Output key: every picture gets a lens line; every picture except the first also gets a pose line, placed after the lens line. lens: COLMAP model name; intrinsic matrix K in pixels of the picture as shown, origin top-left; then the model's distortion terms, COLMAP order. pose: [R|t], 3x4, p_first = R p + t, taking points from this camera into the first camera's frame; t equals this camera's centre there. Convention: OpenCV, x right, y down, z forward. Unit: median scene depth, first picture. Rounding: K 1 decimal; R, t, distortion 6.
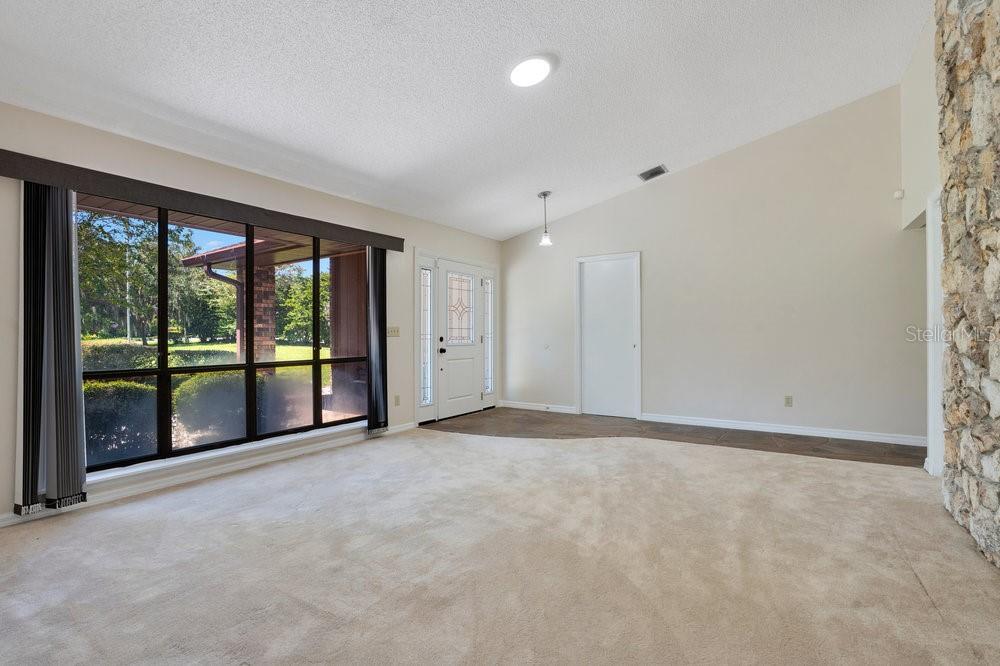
lens RADIAL K [[475.3, 0, 499.0], [0, 475.3, 338.8], [0, 0, 1]] dist [-0.059277, 0.019895]
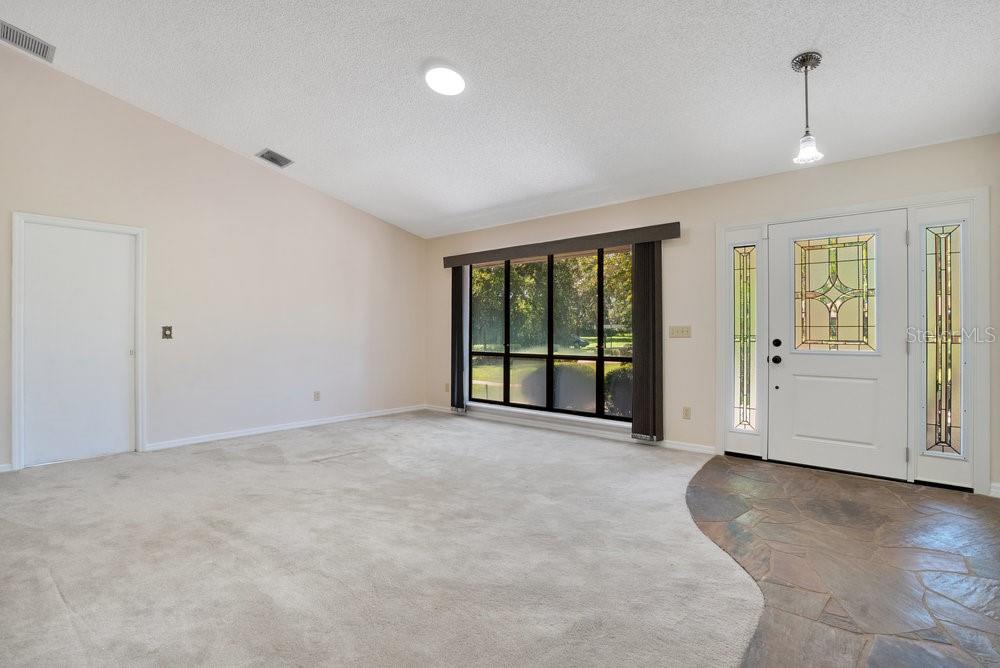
lens RADIAL K [[475.3, 0, 496.6], [0, 475.3, 333.0], [0, 0, 1]] dist [-0.059277, 0.019895]
pose [[-0.137389, 0.012393, -0.990440, 0.766650], [-0.004259, 0.999905, 0.013102, -0.026493], [0.990508, 0.006018, -0.137323, 0.903272]]
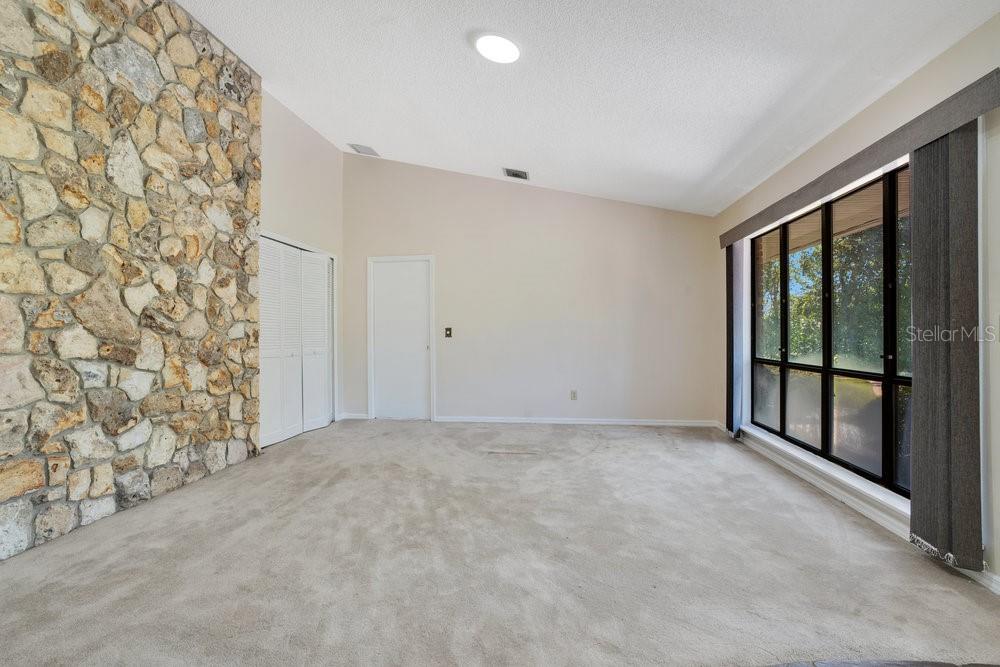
lens RADIAL K [[475.3, 0, 494.9], [0, 475.3, 333.1], [0, 0, 1]] dist [-0.059277, 0.019895]
pose [[-0.903705, 0.009503, -0.428049, 0.324104], [0.007935, 0.999954, 0.005449, -0.015864], [0.428081, 0.001528, -0.903739, 1.311825]]
